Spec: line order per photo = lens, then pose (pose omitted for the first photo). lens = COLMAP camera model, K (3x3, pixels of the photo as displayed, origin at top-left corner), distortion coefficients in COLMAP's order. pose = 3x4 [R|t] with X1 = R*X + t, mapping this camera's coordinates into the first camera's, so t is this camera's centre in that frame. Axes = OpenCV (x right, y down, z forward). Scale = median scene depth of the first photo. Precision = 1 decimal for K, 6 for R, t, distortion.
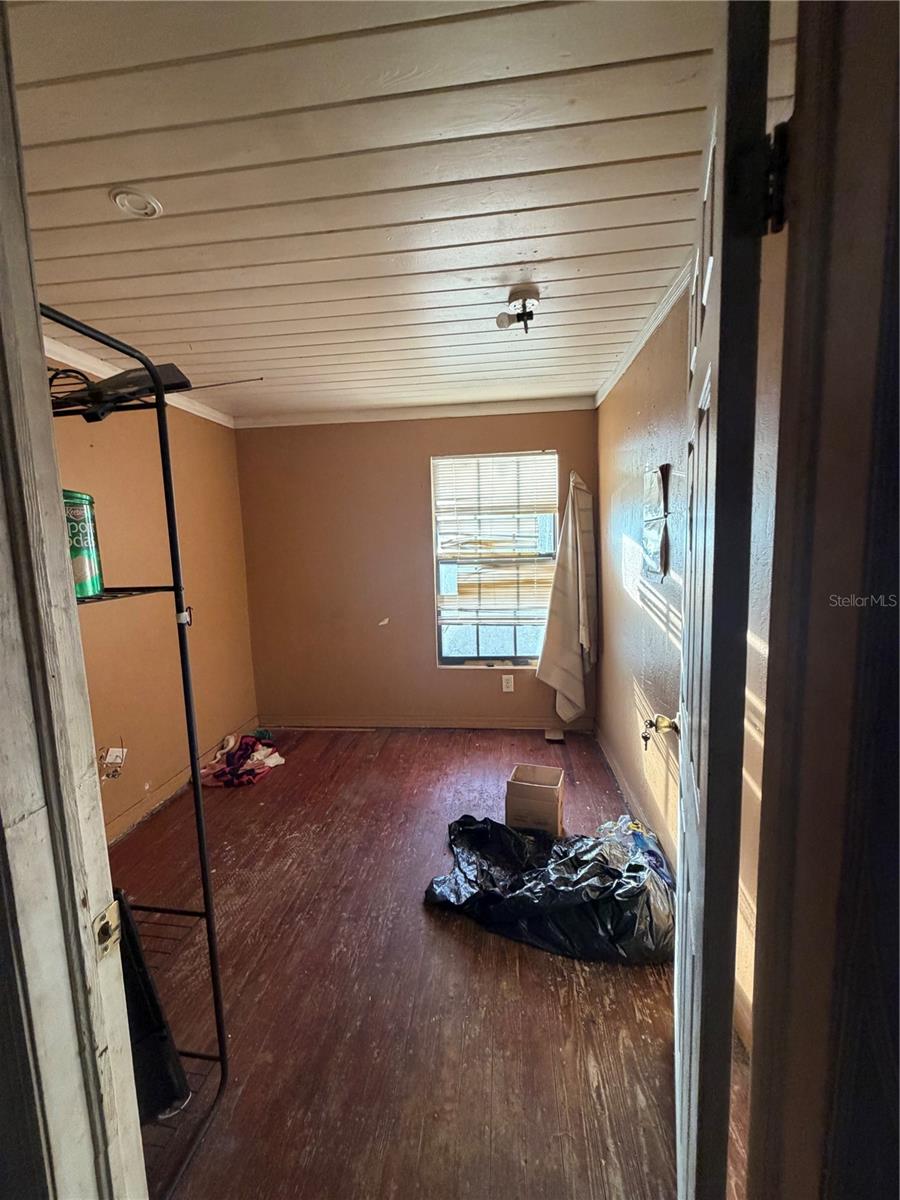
lens RADIAL K [[478.3, 0, 448.6], [0, 478.3, 594.7], [0, 0, 1]] dist [-0.000719, 0.000074]
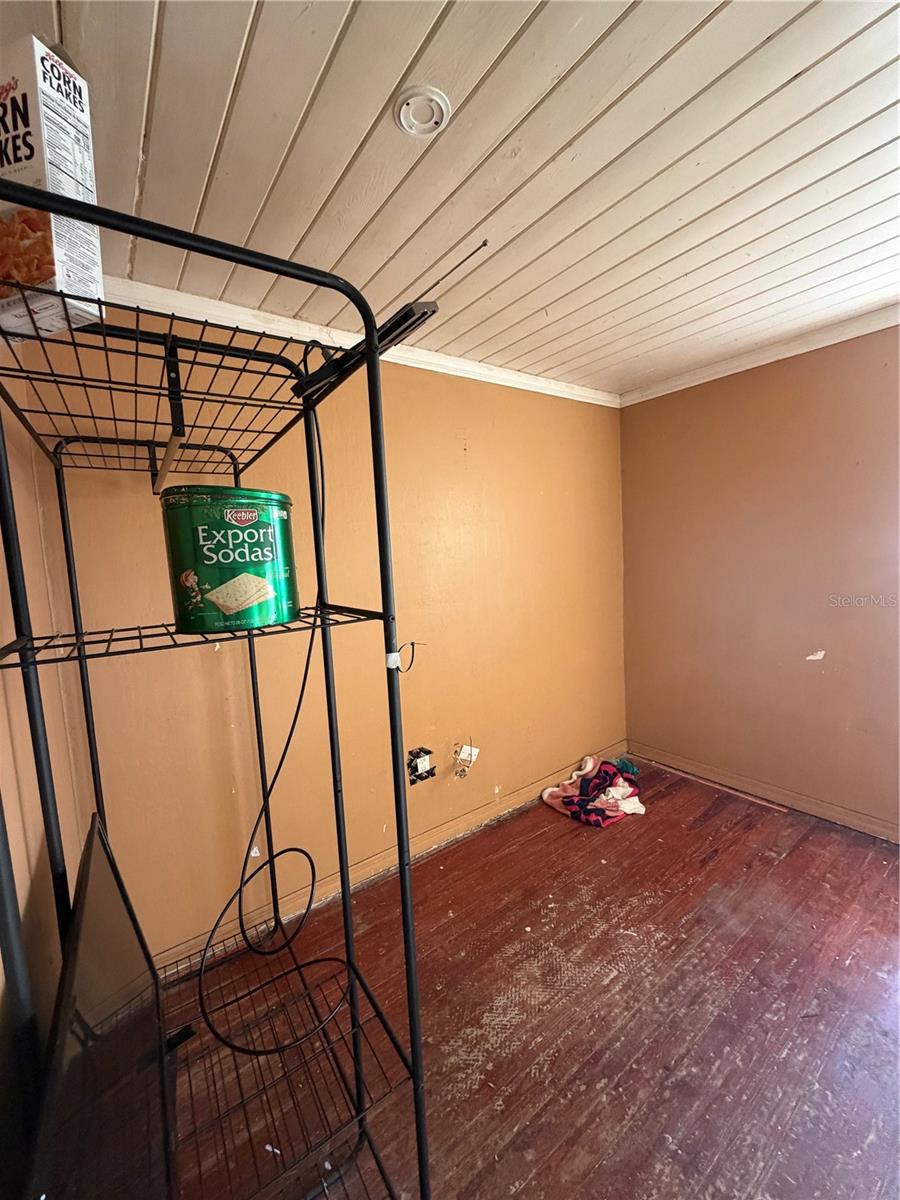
lens RADIAL K [[478.3, 0, 448.6], [0, 478.3, 594.7], [0, 0, 1]] dist [-0.000719, 0.000074]
pose [[0.677033, 0.063717, -0.733189, -0.001062], [-0.054191, 0.997857, 0.036678, -0.029054], [0.733955, 0.014900, 0.679035, 0.226891]]
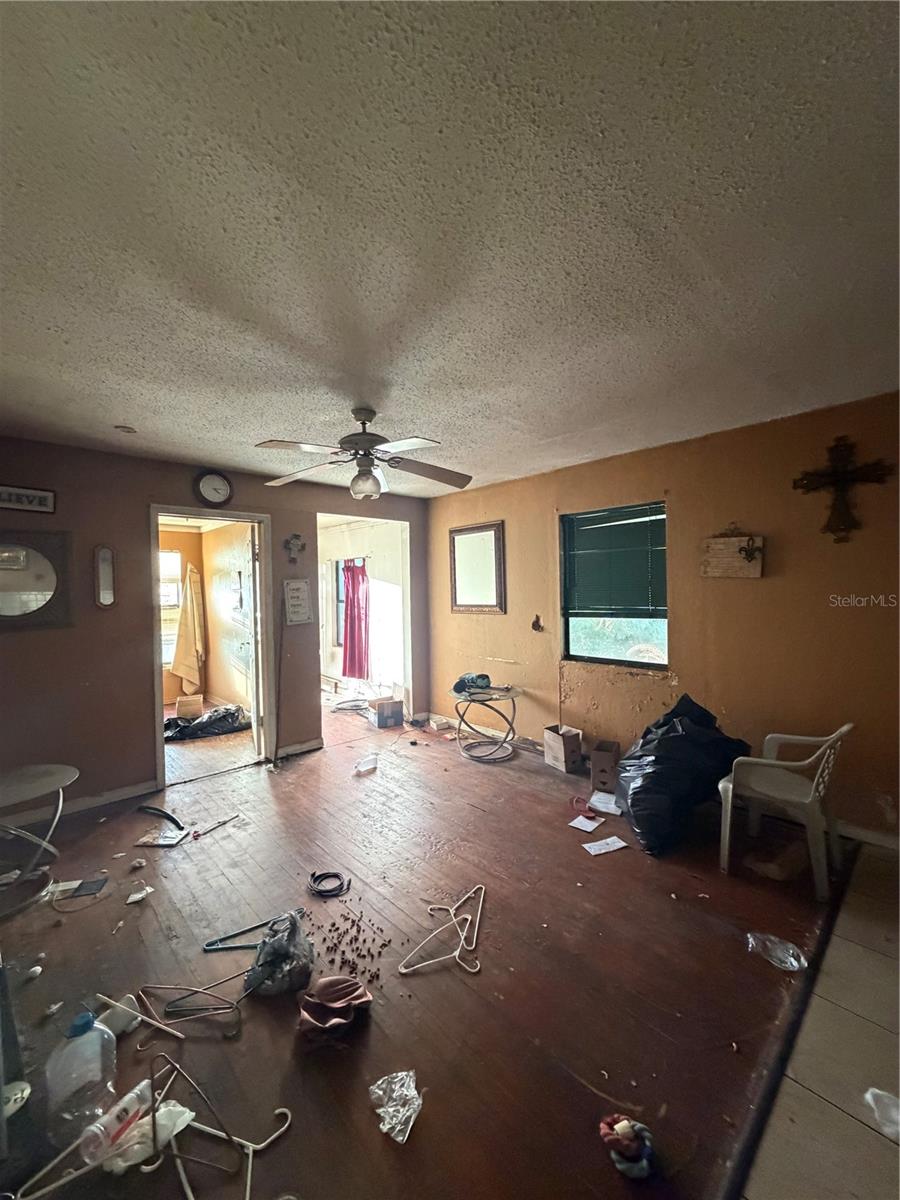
lens RADIAL K [[478.3, 0, 448.6], [0, 478.3, 594.7], [0, 0, 1]] dist [-0.000719, 0.000074]
pose [[0.651060, 0.008713, 0.758977, -0.597318], [0.087700, 0.992374, -0.086623, 0.151955], [-0.753943, 0.122959, 0.645330, -1.172222]]
